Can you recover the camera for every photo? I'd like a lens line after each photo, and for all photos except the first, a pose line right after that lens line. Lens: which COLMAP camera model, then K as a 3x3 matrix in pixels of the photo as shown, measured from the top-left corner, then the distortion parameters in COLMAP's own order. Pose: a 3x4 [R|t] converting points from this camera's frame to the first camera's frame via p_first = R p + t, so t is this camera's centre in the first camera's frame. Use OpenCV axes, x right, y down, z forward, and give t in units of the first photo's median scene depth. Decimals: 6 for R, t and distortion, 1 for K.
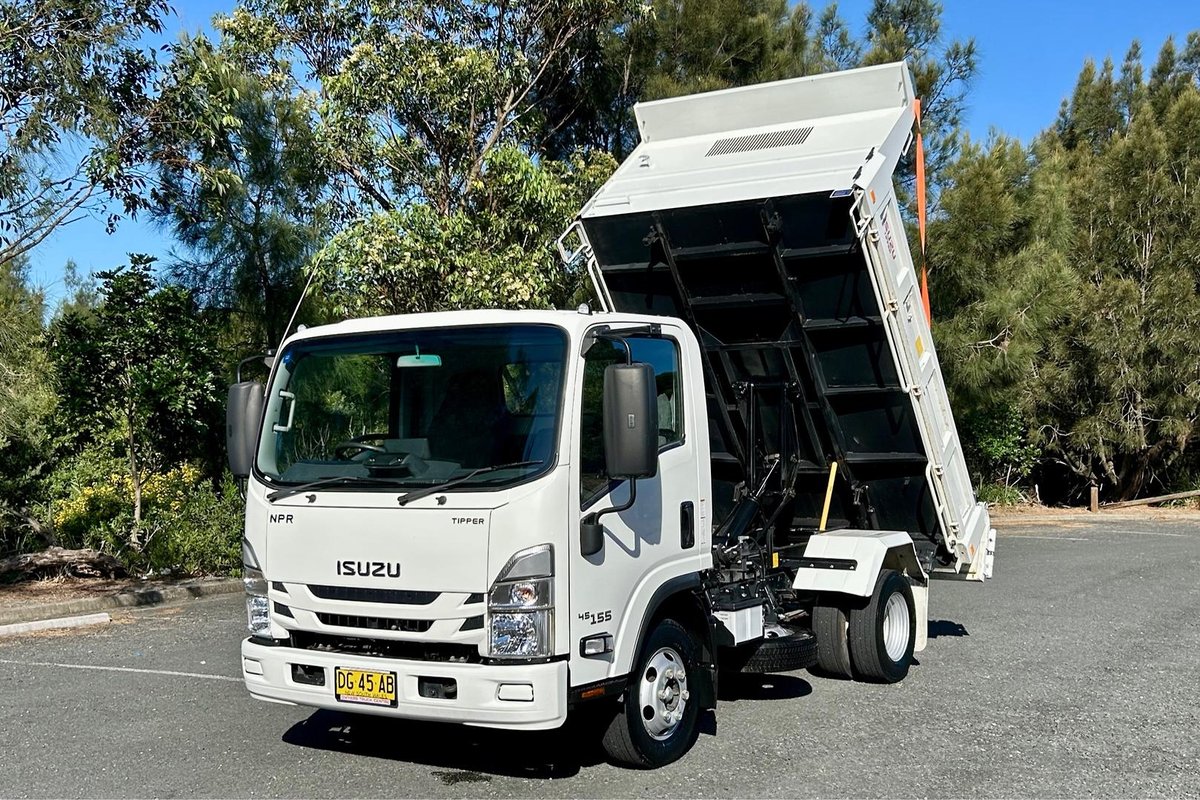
lens RADIAL K [[1422.3, 0, 600.0], [0, 1422.3, 400.0], [0, 0, 1]] dist [0.158056, -0.423185]
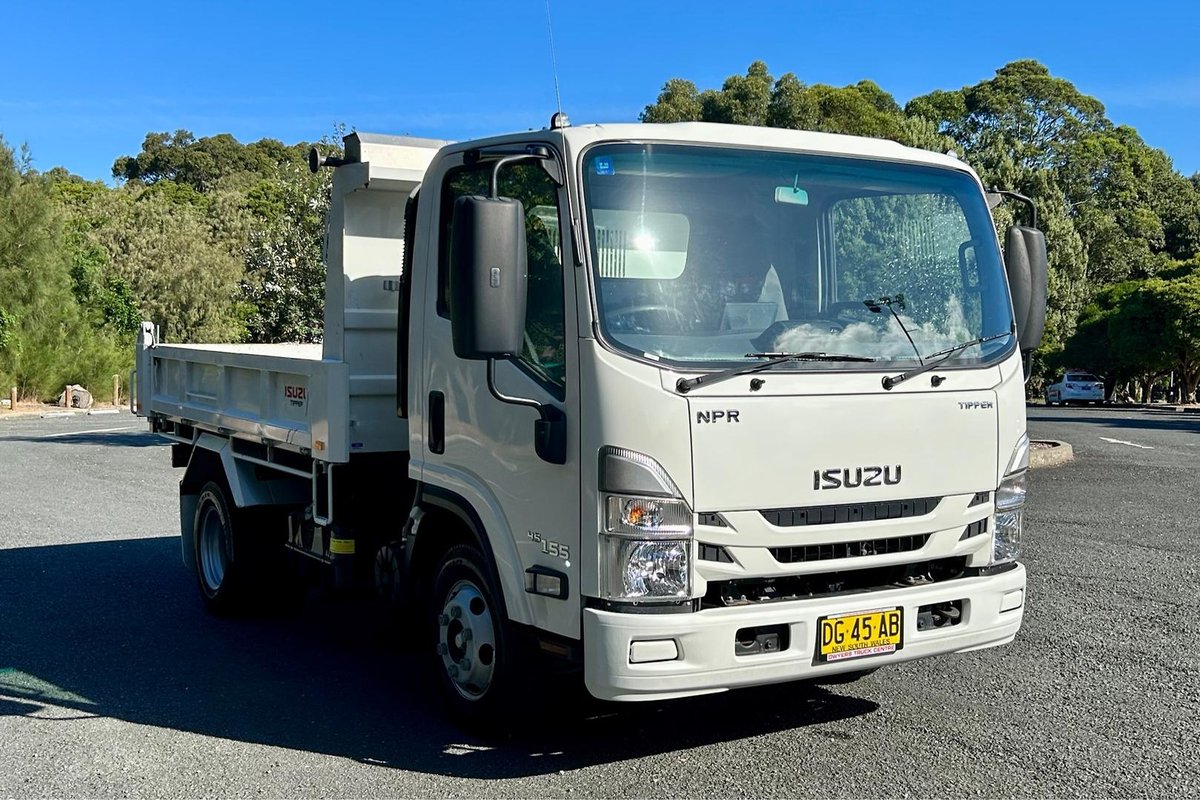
lens RADIAL K [[1422.3, 0, 600.0], [0, 1422.3, 400.0], [0, 0, 1]] dist [0.158056, -0.423185]
pose [[0.422310, -0.025203, 0.906101, -0.875419], [-0.031742, 0.998589, 0.042570, 0.051070], [-0.905896, -0.046740, 0.420914, 0.805917]]
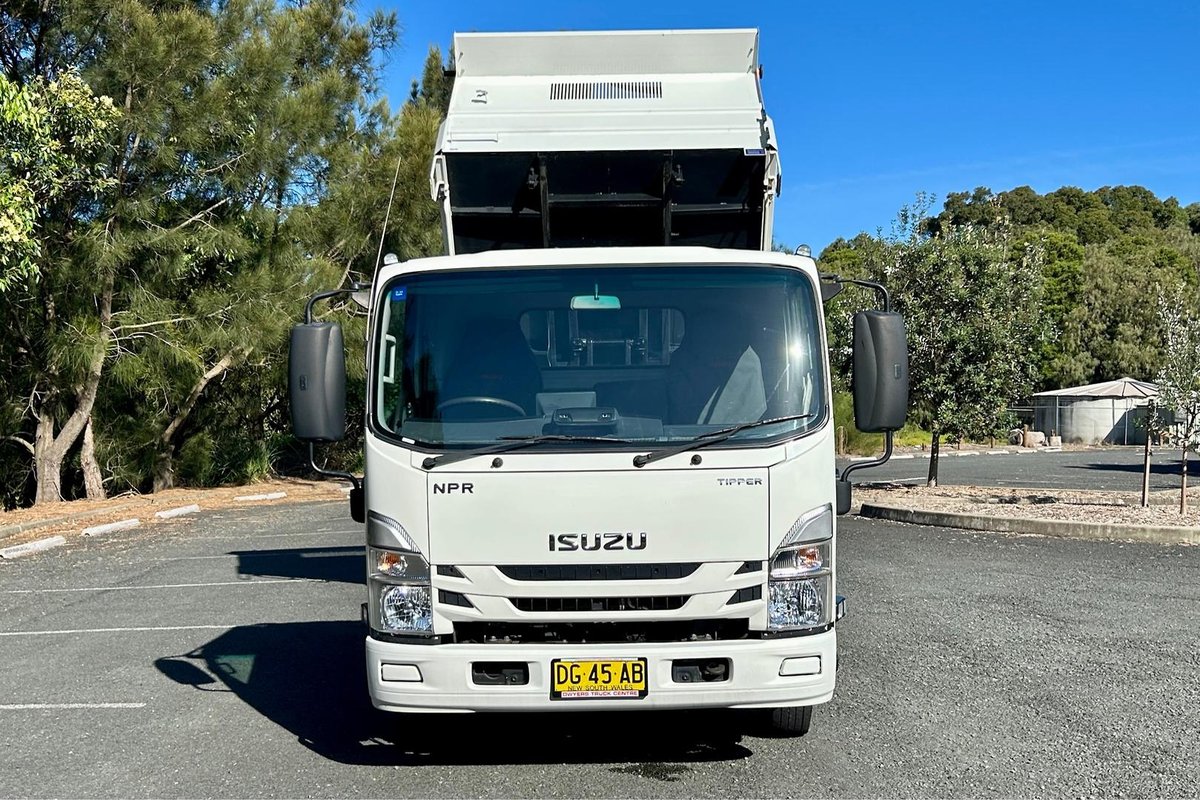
lens RADIAL K [[1400.2, 0, 581.7], [0, 1400.2, 386.1], [0, 0, 1]] dist [0.180264, -0.535393]
pose [[0.851777, 0.000913, 0.523904, -0.607619], [-0.007718, 0.999912, 0.010806, 0.015155], [-0.523848, -0.013248, 0.851709, 0.284362]]
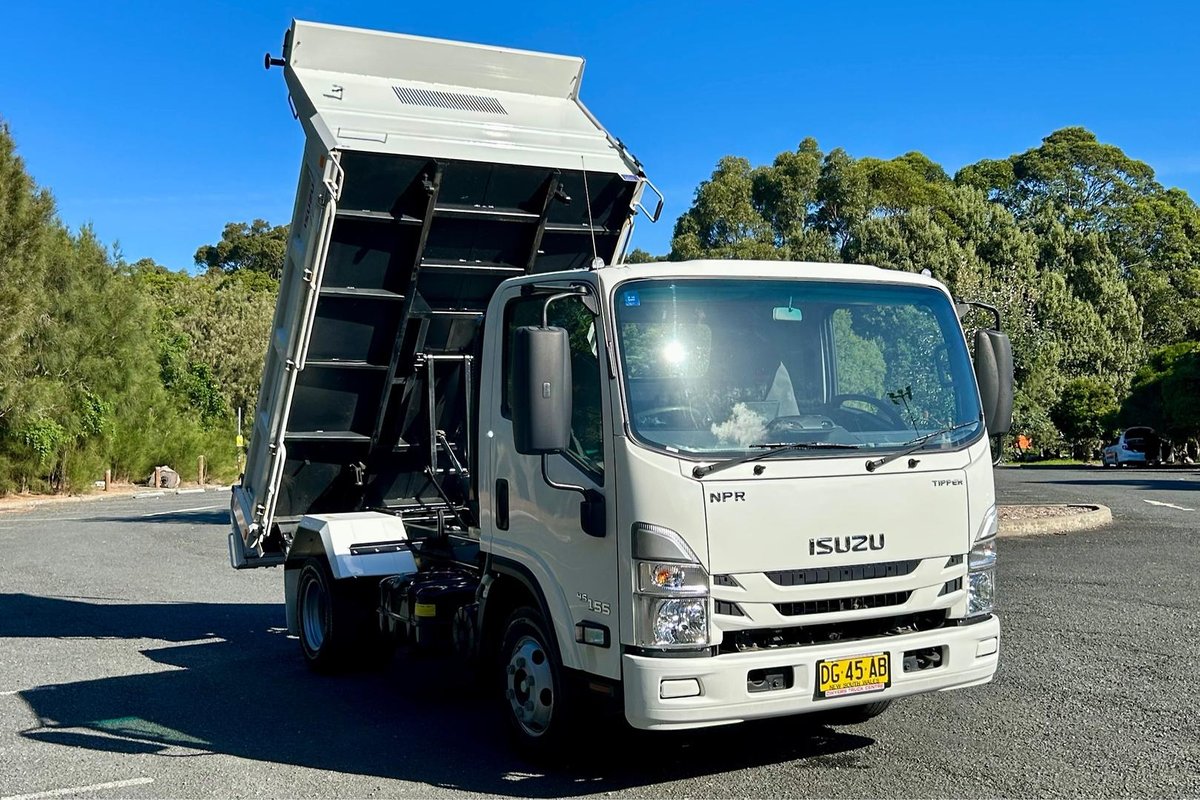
lens RADIAL K [[1400.2, 0, 581.7], [0, 1400.2, 386.1], [0, 0, 1]] dist [0.180264, -0.535393]
pose [[0.472894, 0.017945, 0.880936, -1.011672], [-0.010106, 0.999837, -0.014942, 0.033832], [-0.881061, -0.001837, 0.472999, 0.722853]]
